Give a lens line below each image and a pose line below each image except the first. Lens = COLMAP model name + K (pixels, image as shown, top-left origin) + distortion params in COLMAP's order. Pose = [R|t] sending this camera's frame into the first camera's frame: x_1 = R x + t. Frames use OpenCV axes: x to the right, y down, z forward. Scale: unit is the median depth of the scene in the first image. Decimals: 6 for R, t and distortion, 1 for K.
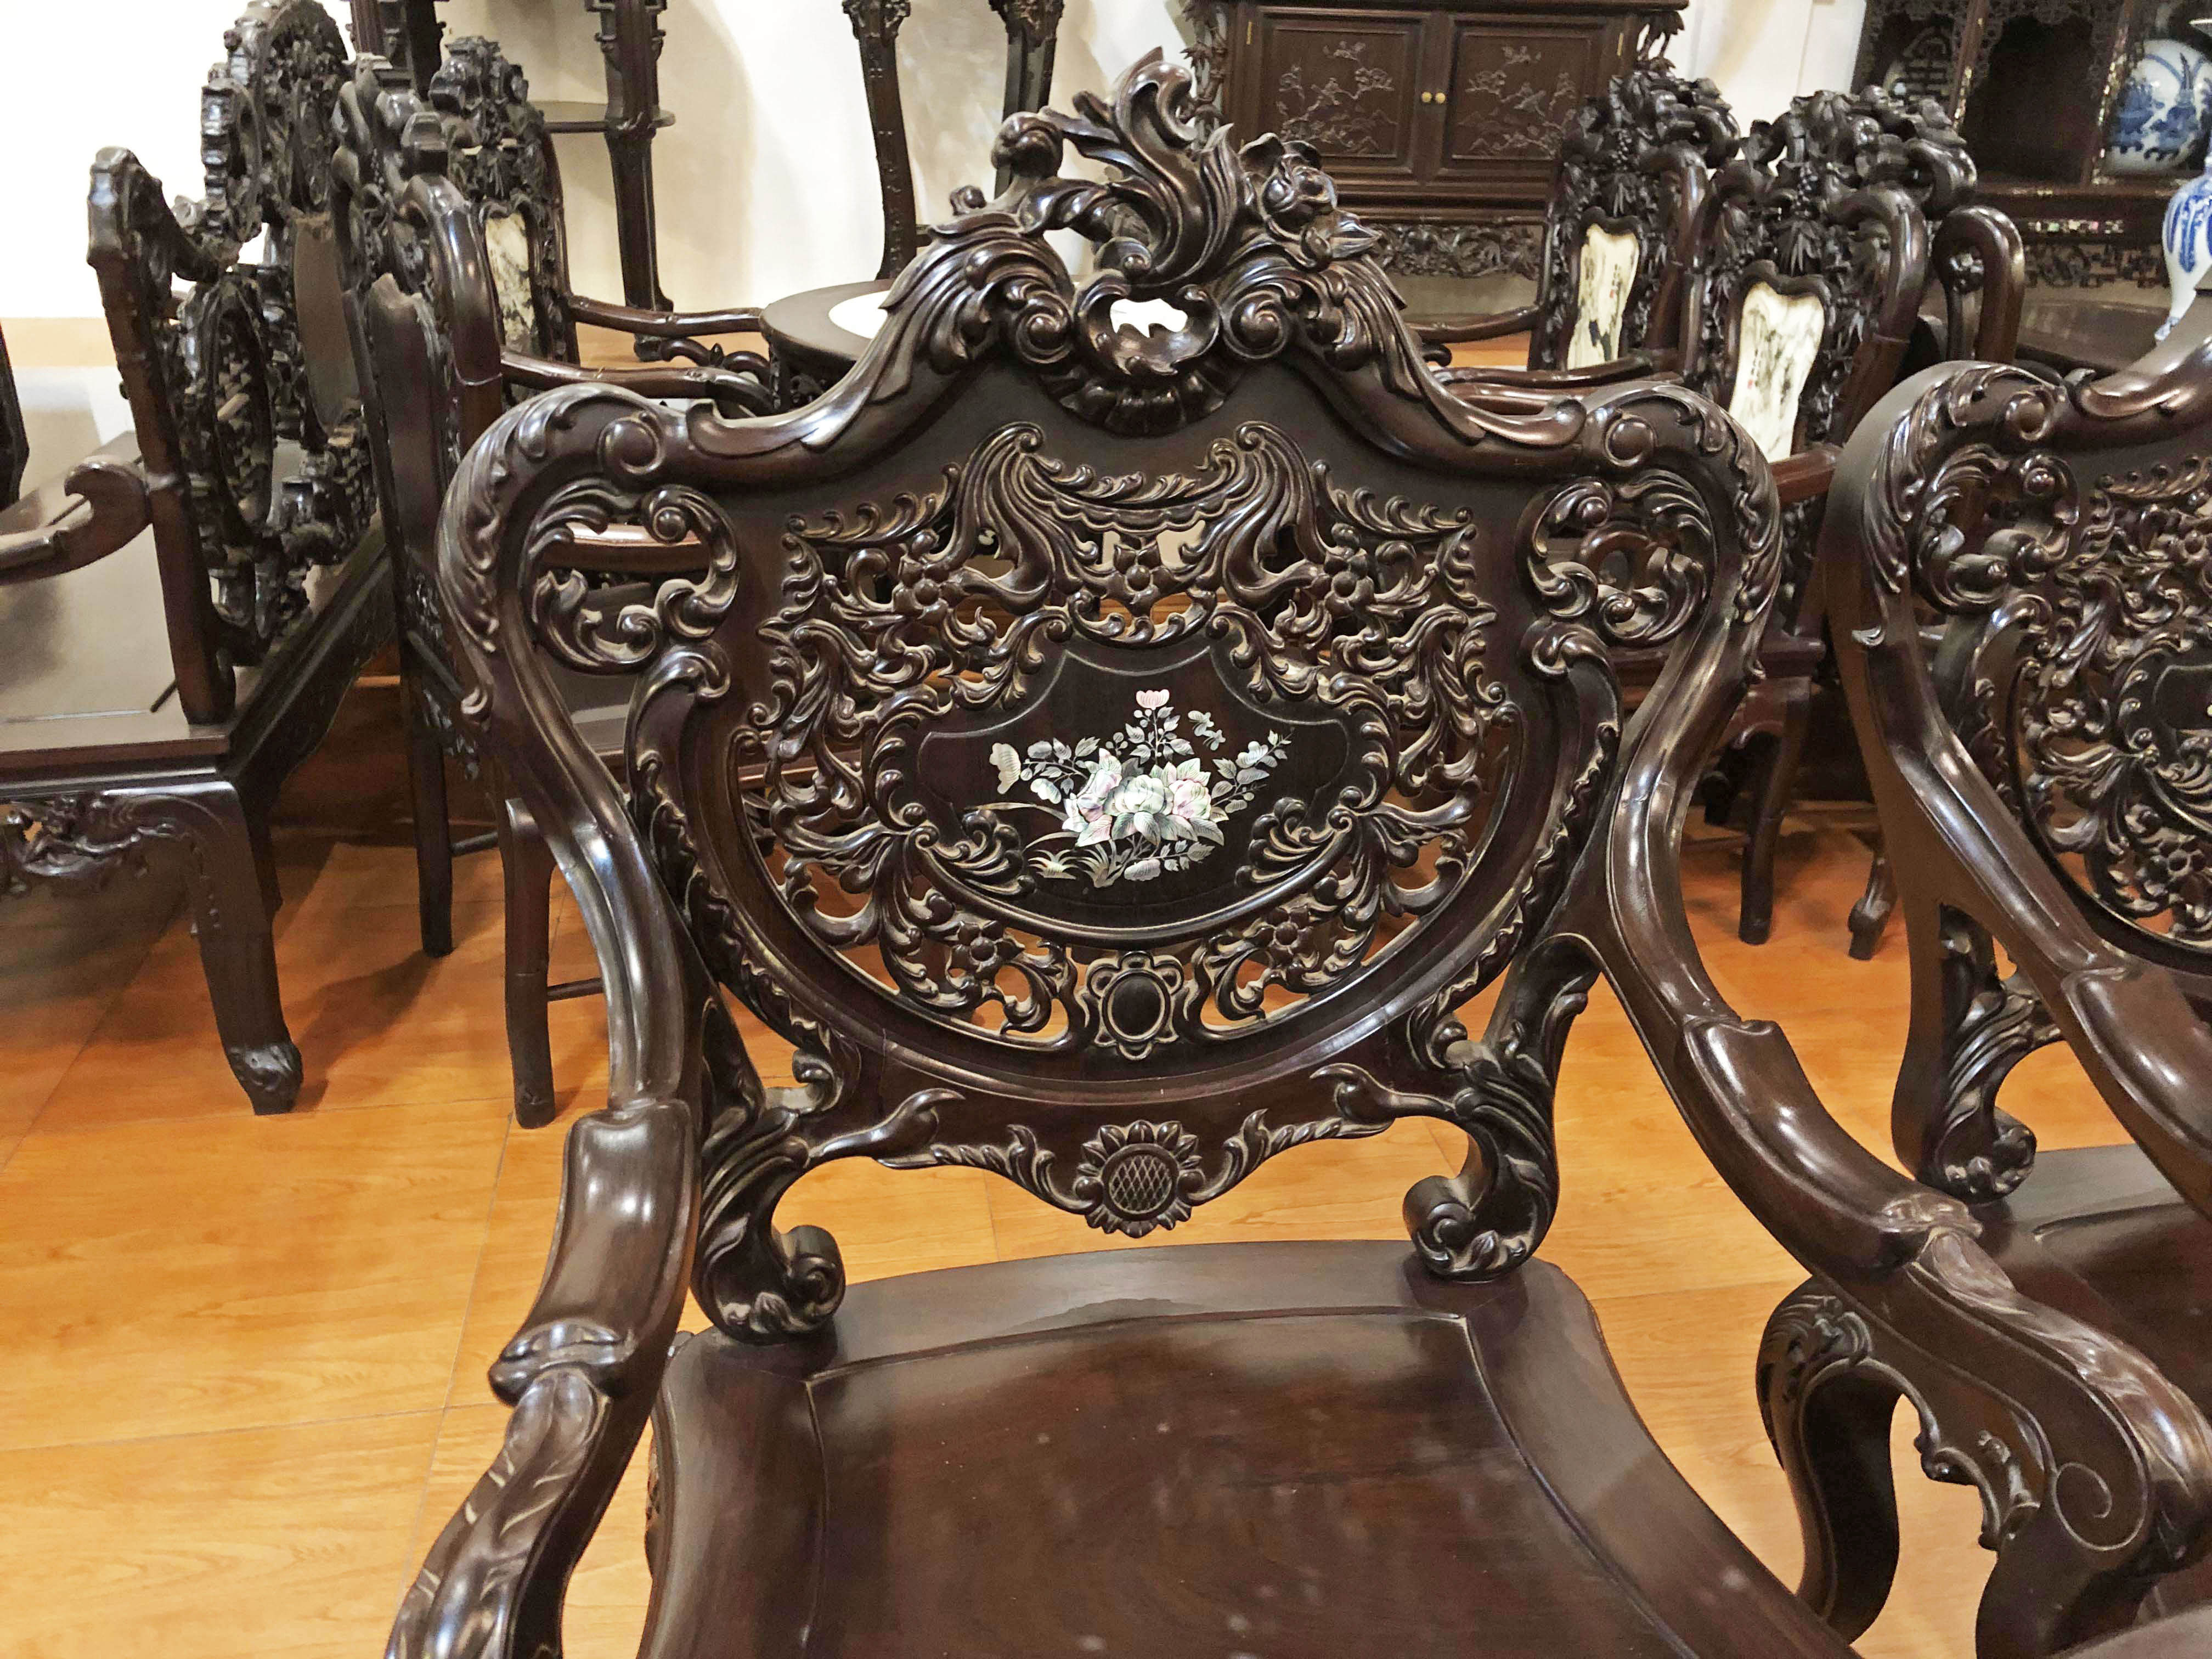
lens RADIAL K [[1805.8, 0, 1106.0], [0, 1805.8, 829.5], [0, 0, 1]] dist [0.059438, -0.075677]
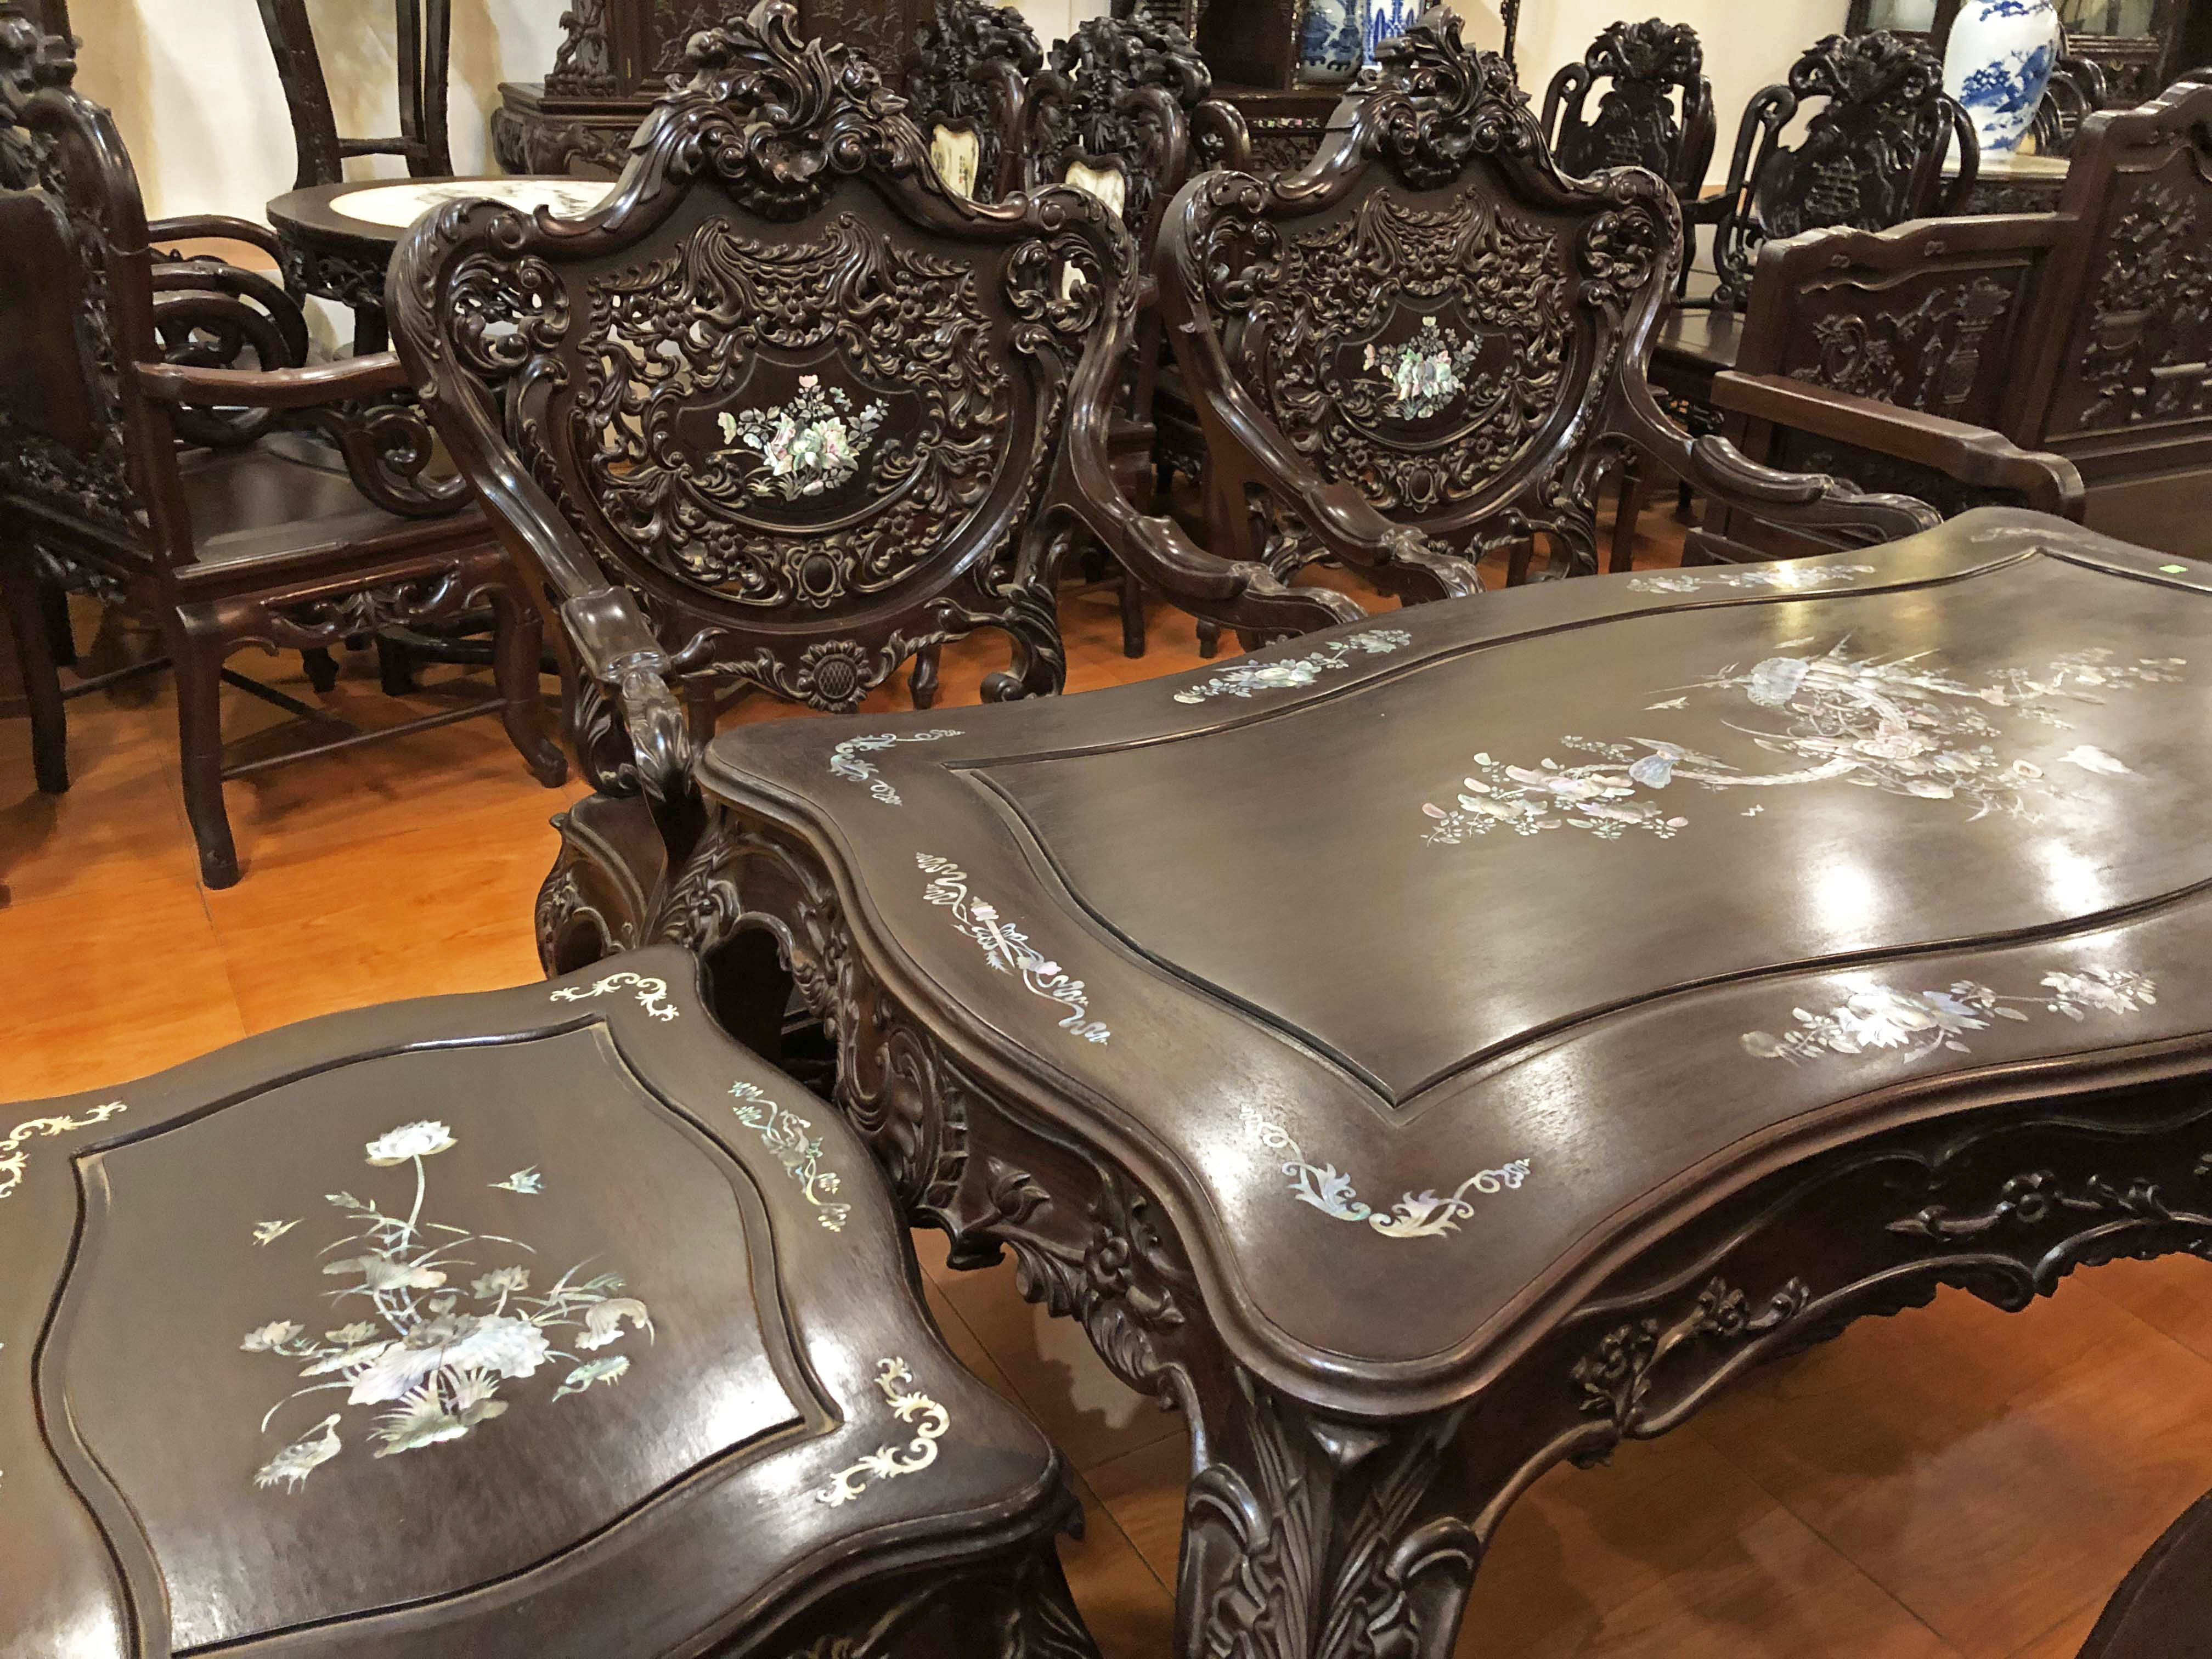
lens RADIAL K [[1790.0, 0, 1106.0], [0, 1790.0, 829.5], [0, 0, 1]] dist [0.113977, -0.395317]
pose [[0.933679, -0.147197, 0.326459, -0.320461], [0.133798, 0.988987, 0.063261, 0.268047], [-0.332176, -0.015386, 0.943092, -0.678959]]
